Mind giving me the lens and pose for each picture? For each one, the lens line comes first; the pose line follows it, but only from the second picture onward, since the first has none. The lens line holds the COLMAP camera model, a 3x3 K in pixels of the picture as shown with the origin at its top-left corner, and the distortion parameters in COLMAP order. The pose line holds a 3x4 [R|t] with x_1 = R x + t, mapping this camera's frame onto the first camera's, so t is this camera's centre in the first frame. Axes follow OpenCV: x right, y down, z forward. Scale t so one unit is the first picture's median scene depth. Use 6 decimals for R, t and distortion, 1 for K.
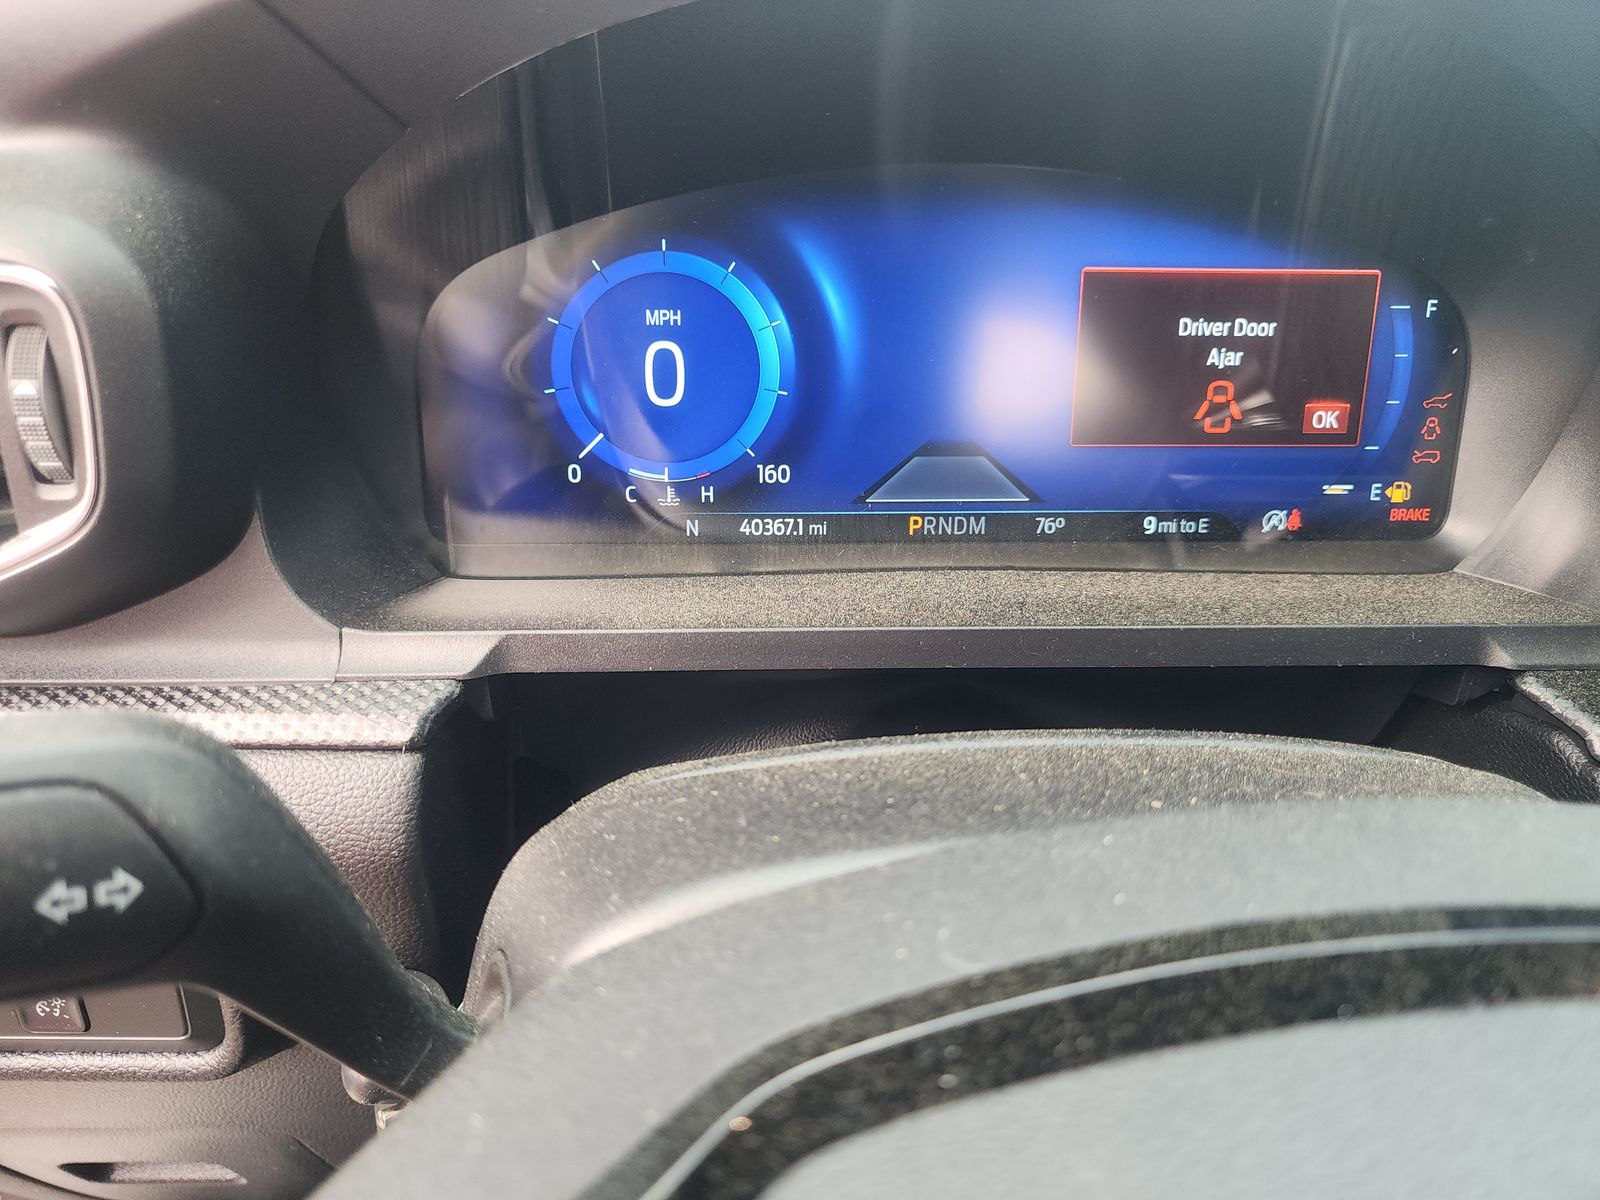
lens RADIAL K [[1136.6, 0, 800.0], [0, 1136.6, 600.0], [0, 0, 1]] dist [0.105149, -0.192270]
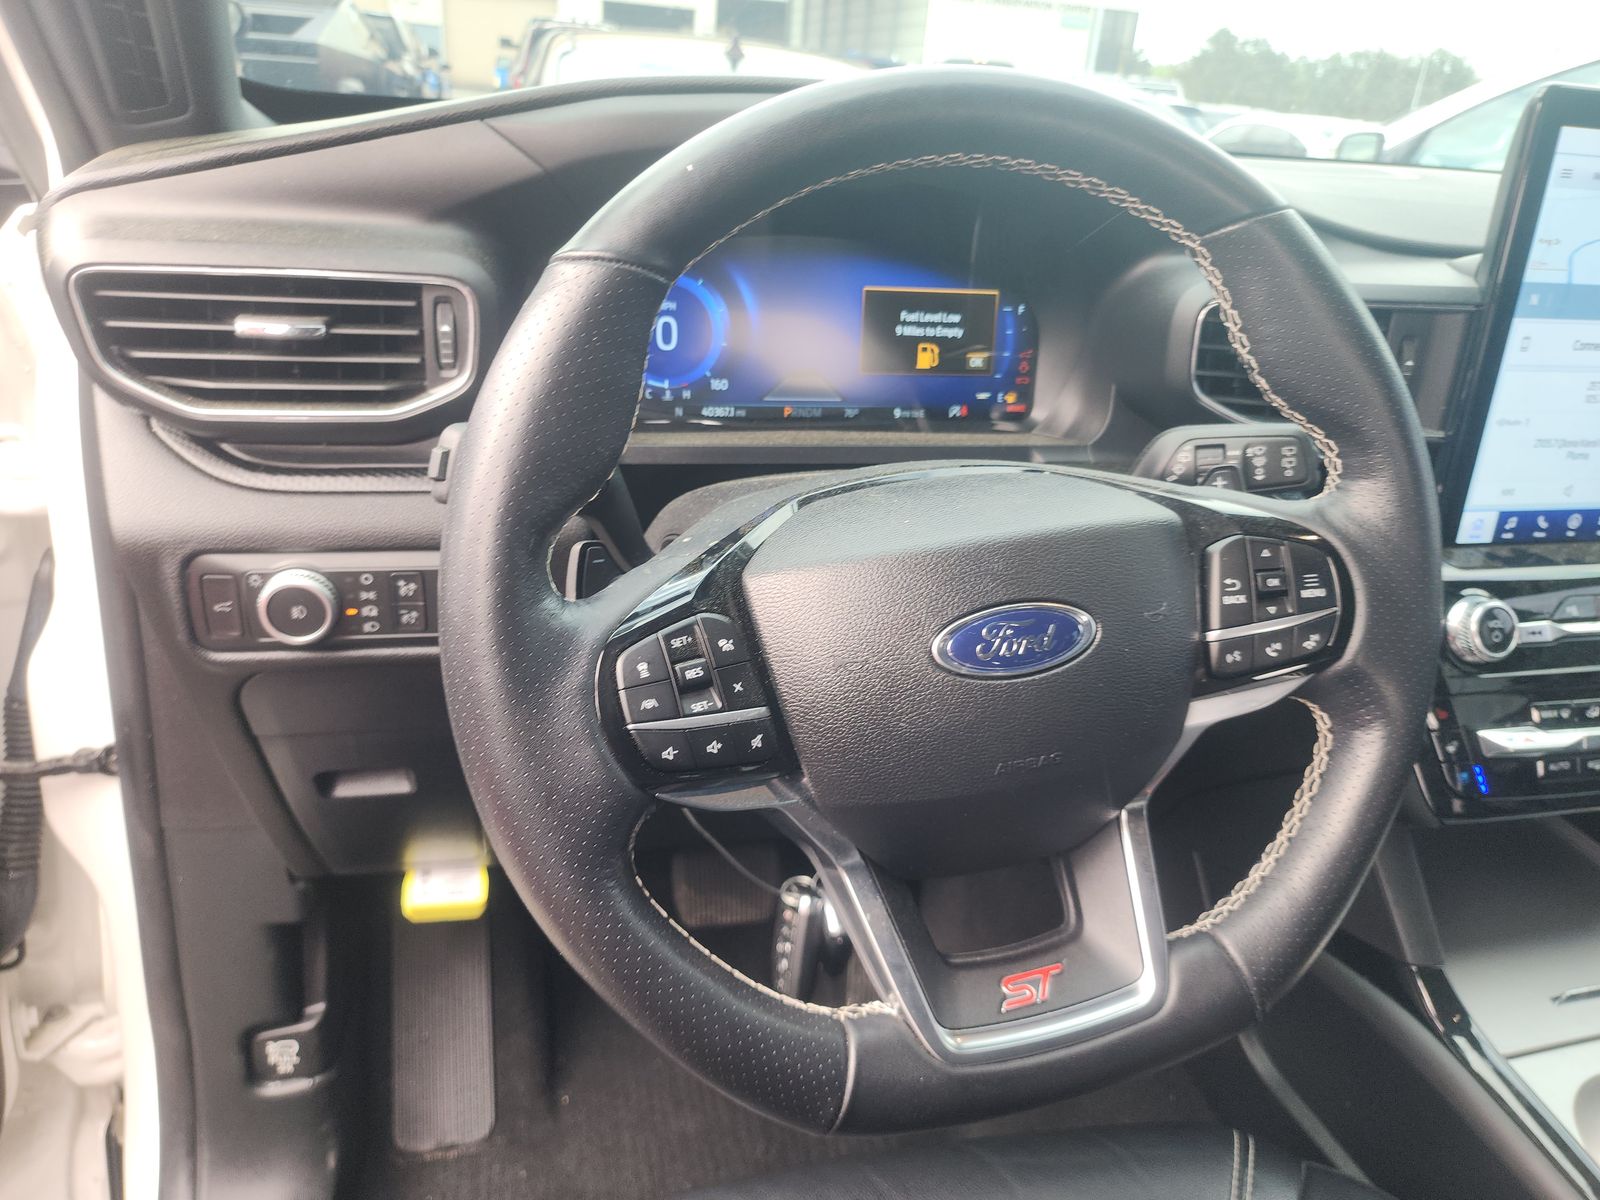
lens RADIAL K [[1251.2, 0, 800.0], [0, 1251.2, 600.0], [0, 0, 1]] dist [0.059636, 0.000371]
pose [[0.976929, -0.028451, 0.211659, -0.356736], [0.032613, 0.999337, -0.016199, 0.305171], [-0.211058, 0.022728, 0.977209, -1.165568]]
